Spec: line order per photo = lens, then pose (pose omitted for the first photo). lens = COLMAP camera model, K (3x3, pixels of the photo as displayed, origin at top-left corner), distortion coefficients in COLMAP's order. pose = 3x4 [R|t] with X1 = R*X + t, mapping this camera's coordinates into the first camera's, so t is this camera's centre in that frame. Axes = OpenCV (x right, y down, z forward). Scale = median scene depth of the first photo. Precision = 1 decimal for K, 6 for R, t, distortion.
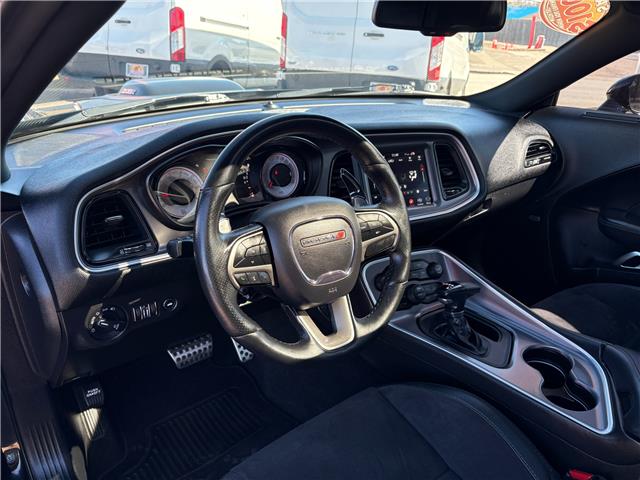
lens RADIAL K [[489.9, 0, 318.1], [0, 489.9, 258.6], [0, 0, 1]] dist [0.006807, -0.001907]
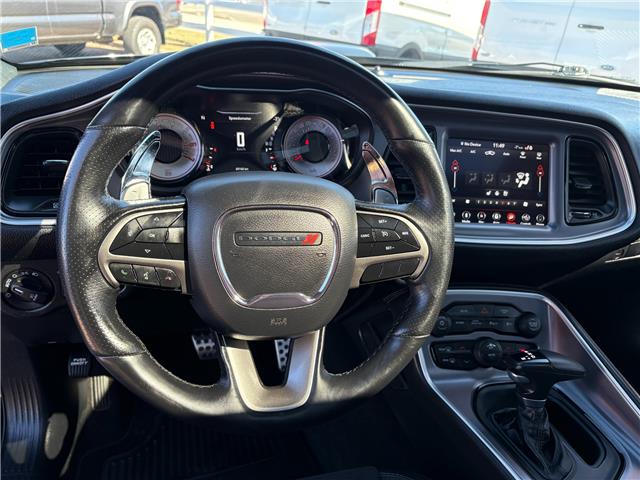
lens RADIAL K [[489.9, 0, 318.1], [0, 489.9, 258.6], [0, 0, 1]] dist [0.006807, -0.001907]
pose [[0.921931, 0.208028, -0.326754, 0.183695], [-0.205241, 0.977749, 0.043400, -0.036520], [0.328512, 0.027052, 0.944112, 0.283626]]
